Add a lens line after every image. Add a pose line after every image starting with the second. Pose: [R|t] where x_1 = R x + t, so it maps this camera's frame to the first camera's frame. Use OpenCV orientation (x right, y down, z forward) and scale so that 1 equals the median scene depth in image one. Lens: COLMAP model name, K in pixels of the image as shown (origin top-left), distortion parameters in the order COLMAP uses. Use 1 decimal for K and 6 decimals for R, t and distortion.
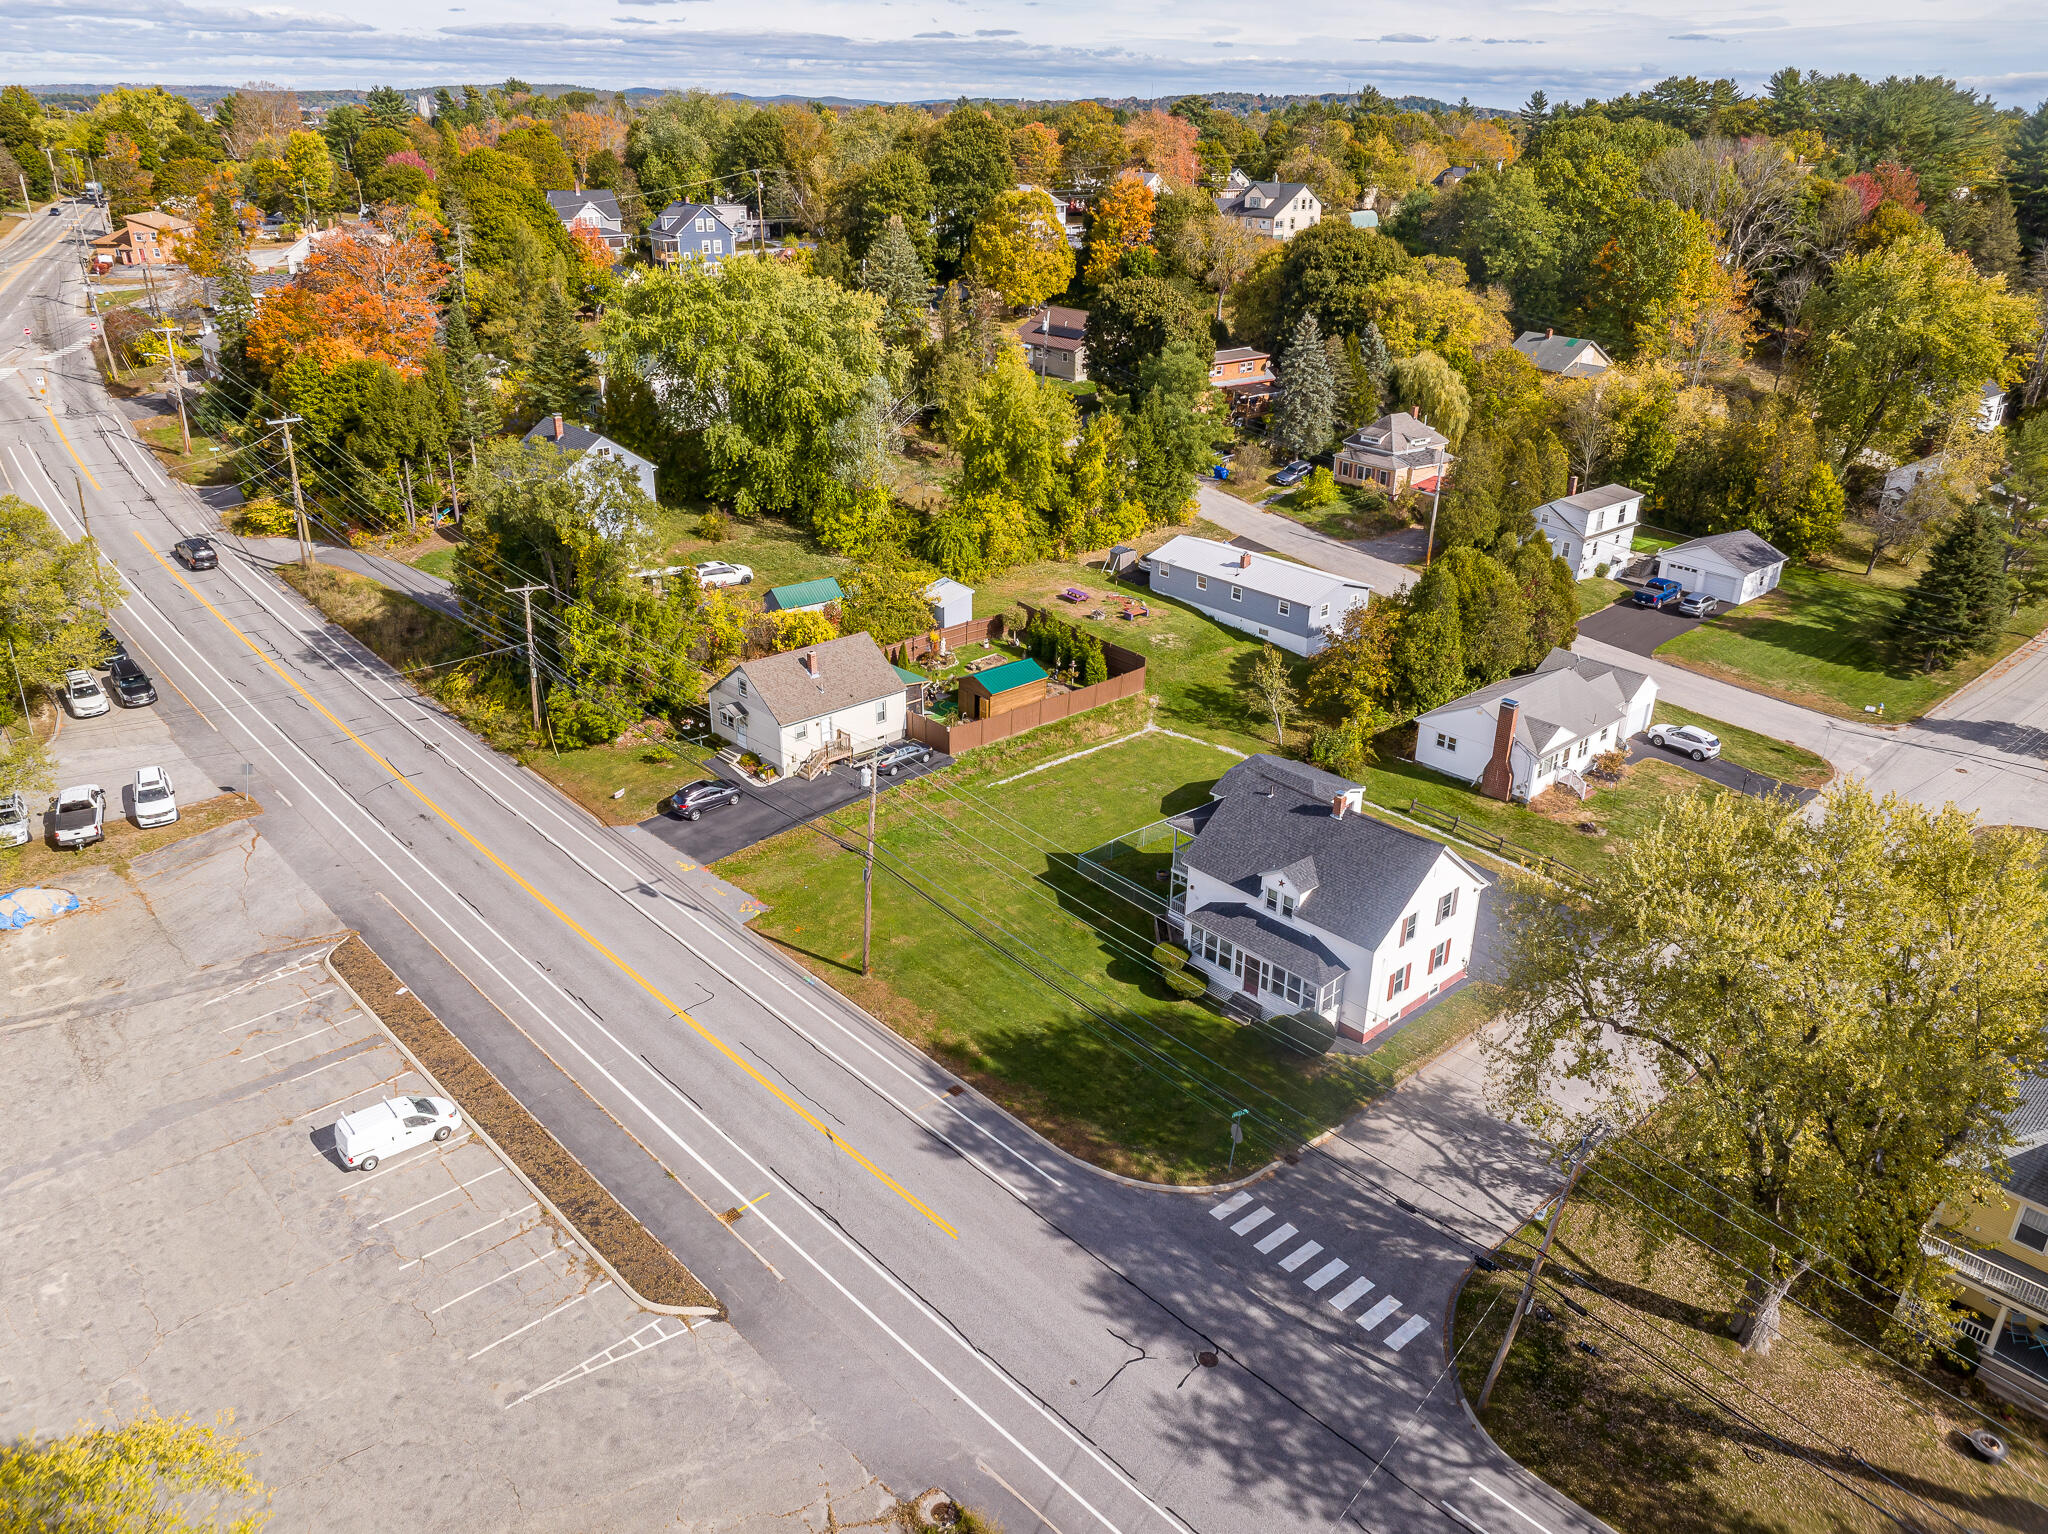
lens RADIAL K [[1464.7, 0, 1038.0], [0, 1464.7, 772.7], [0, 0, 1]] dist [-0.012267, -0.004689]
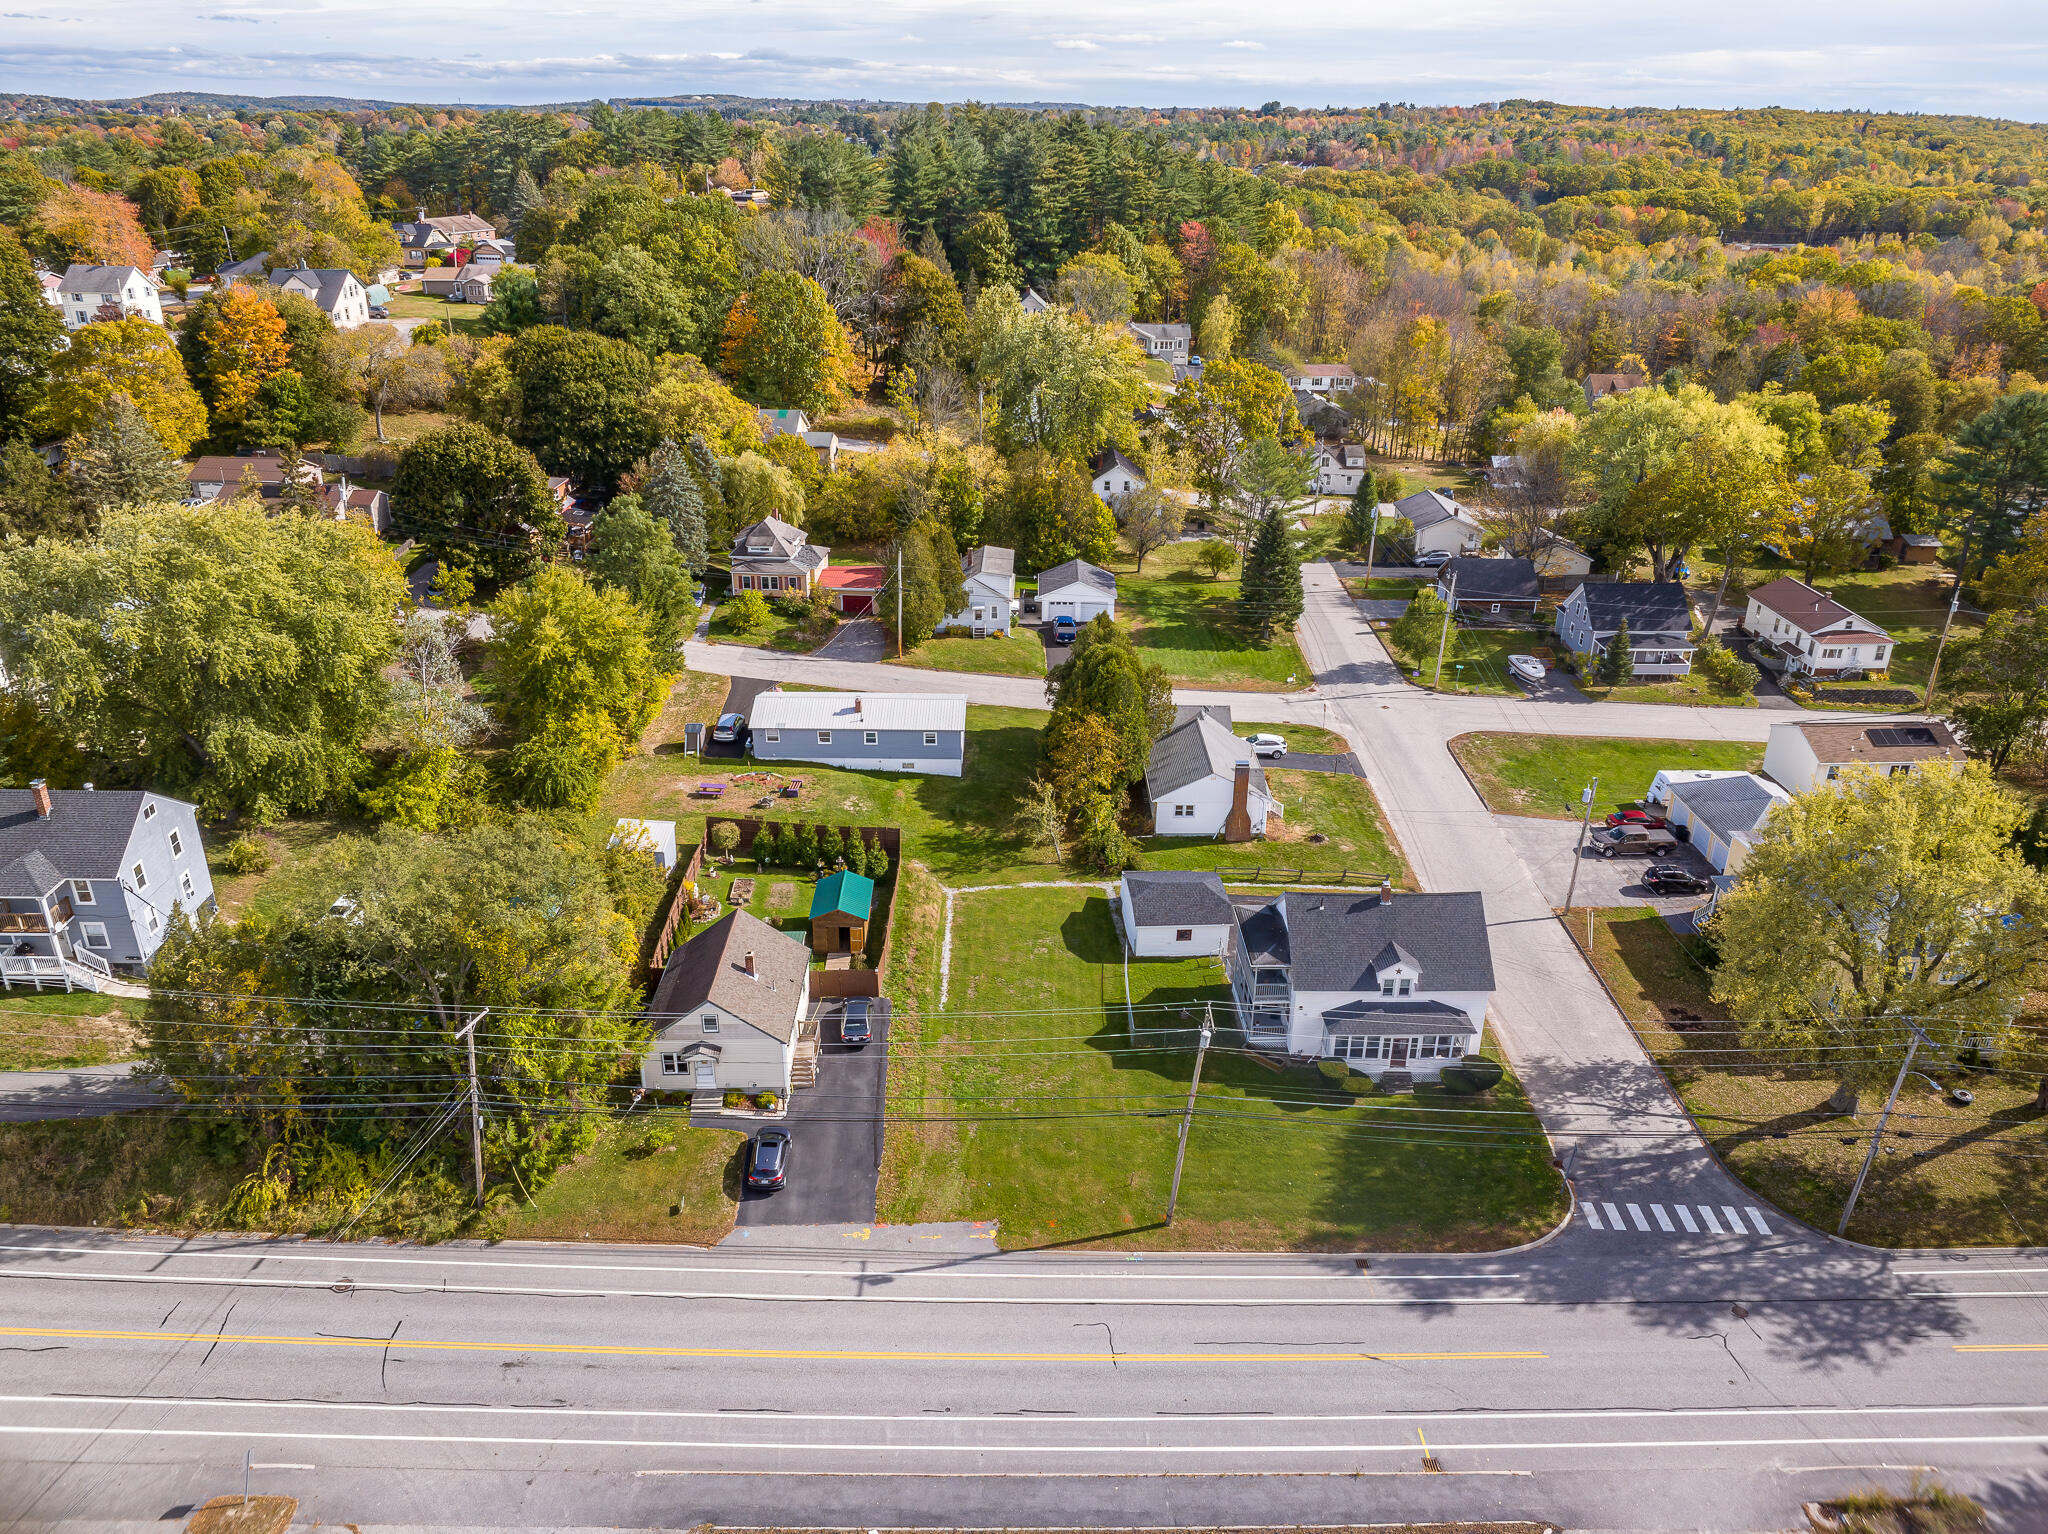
lens RADIAL K [[1469.1, 0, 1035.8], [0, 1469.1, 771.8], [0, 0, 1]] dist [-0.018458, -0.002856]
pose [[0.666287, -0.311512, 0.677511, -0.702437], [0.304870, 0.942957, 0.133742, -0.291545], [-0.680526, 0.117442, 0.723251, 0.272191]]
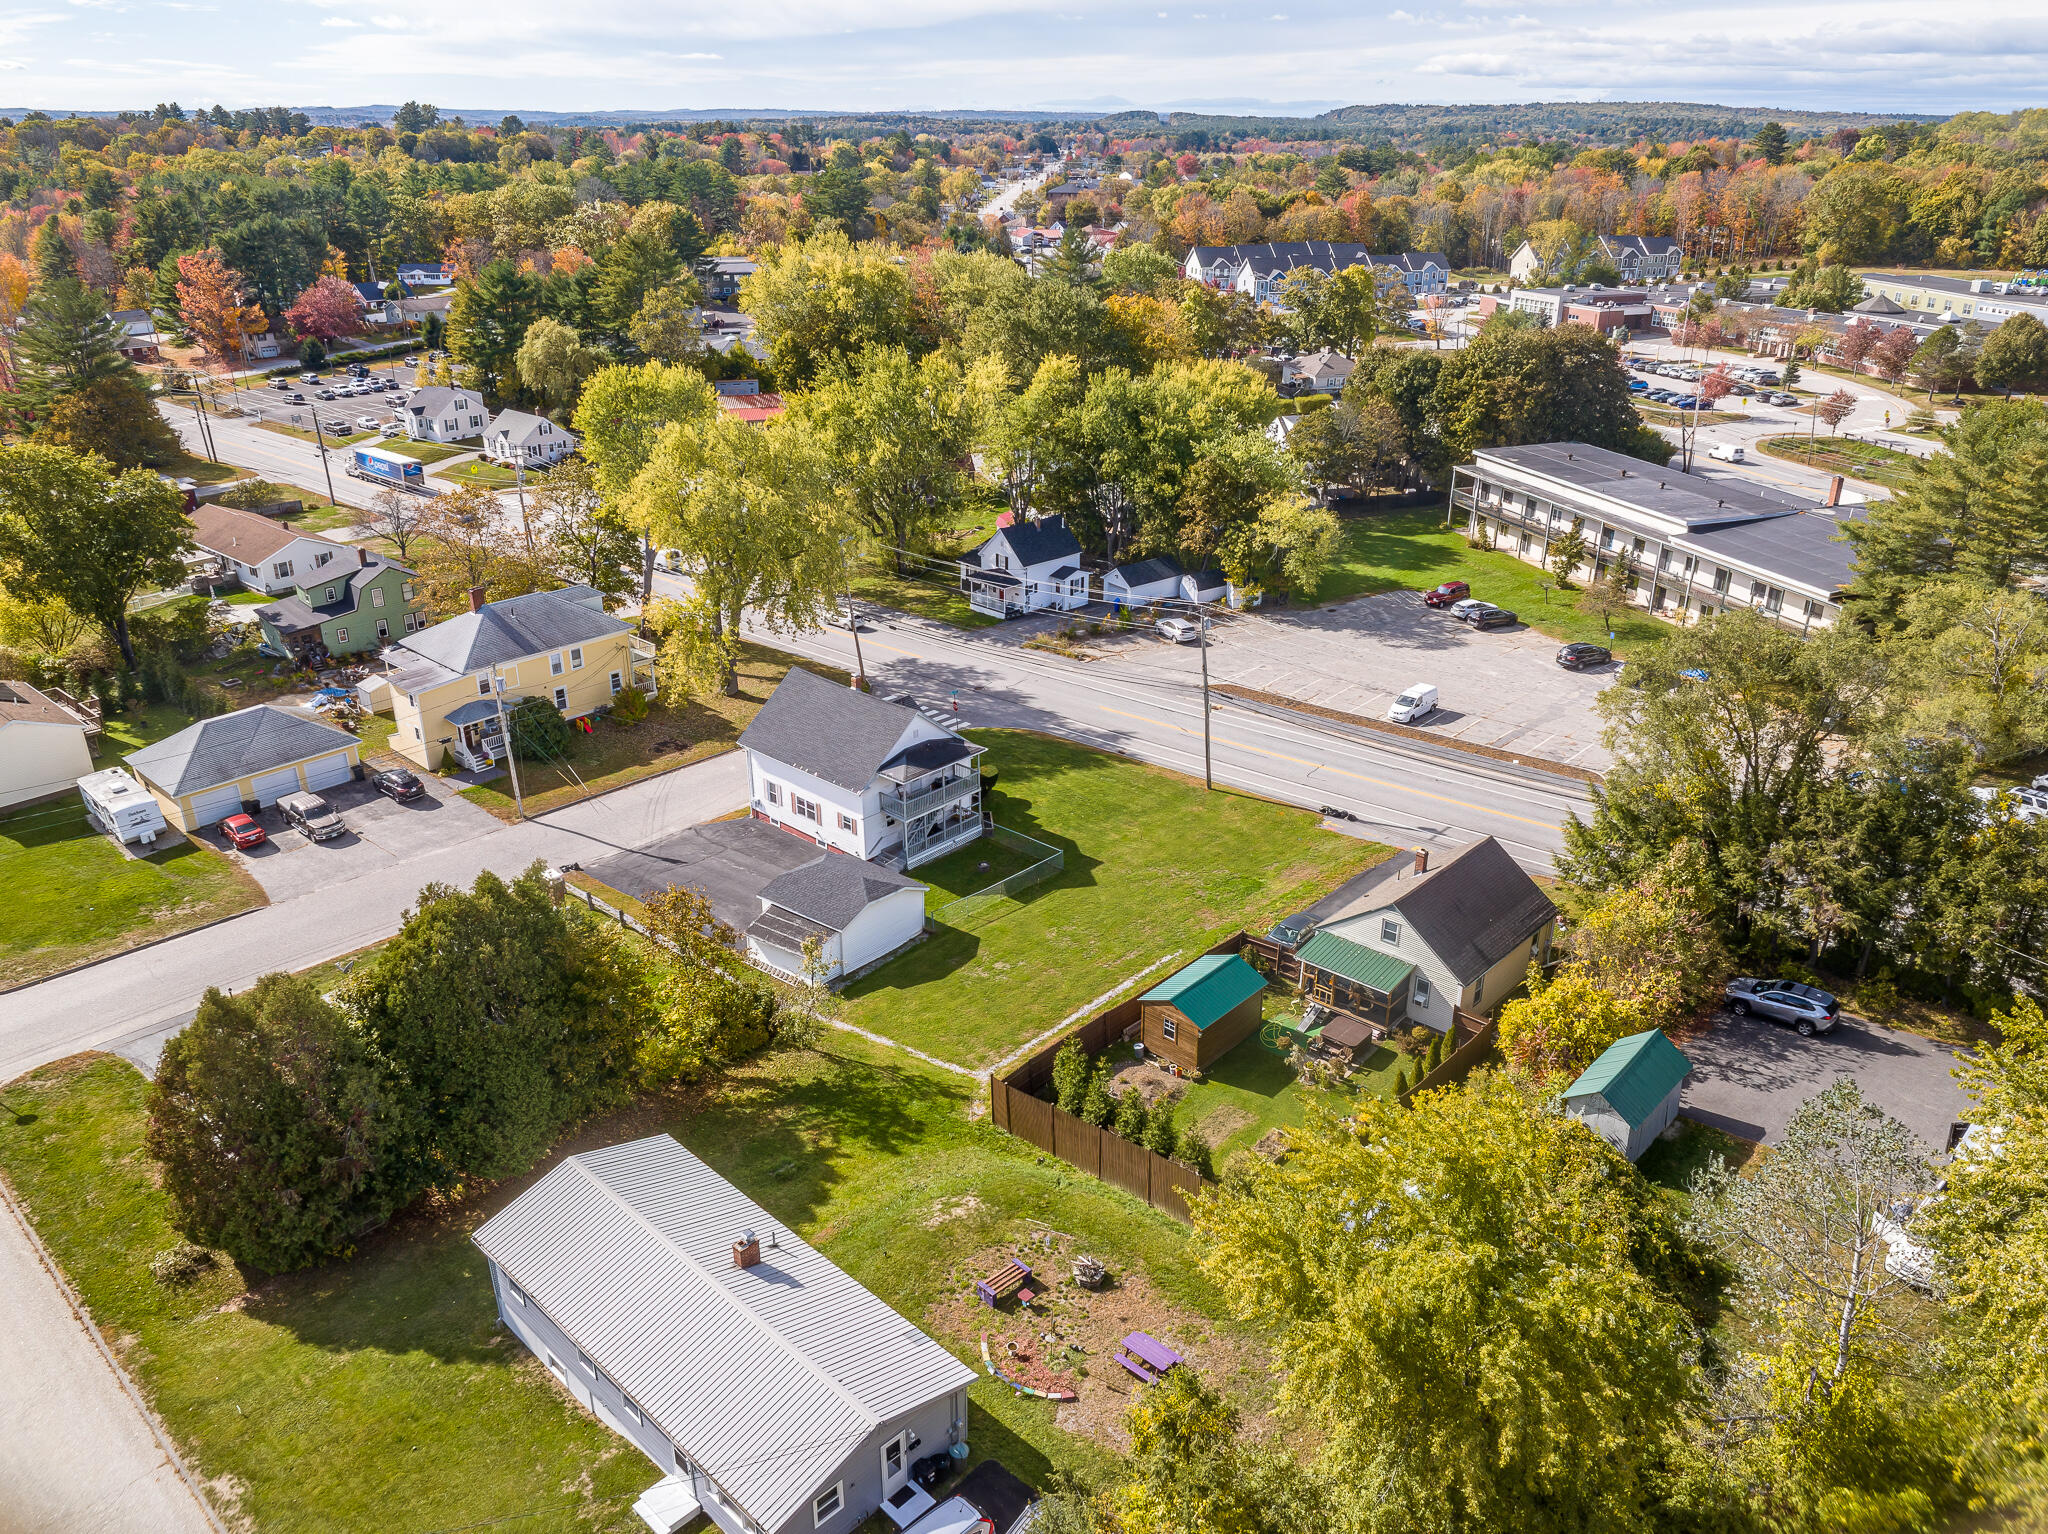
lens RADIAL K [[1469.1, 0, 1035.8], [0, 1469.1, 771.8], [0, 0, 1]] dist [-0.018458, -0.002856]
pose [[-0.997369, 0.014127, -0.071105, 0.126890], [-0.043853, 0.663454, 0.746930, -0.805393], [0.057727, 0.748083, -0.661089, 1.721569]]
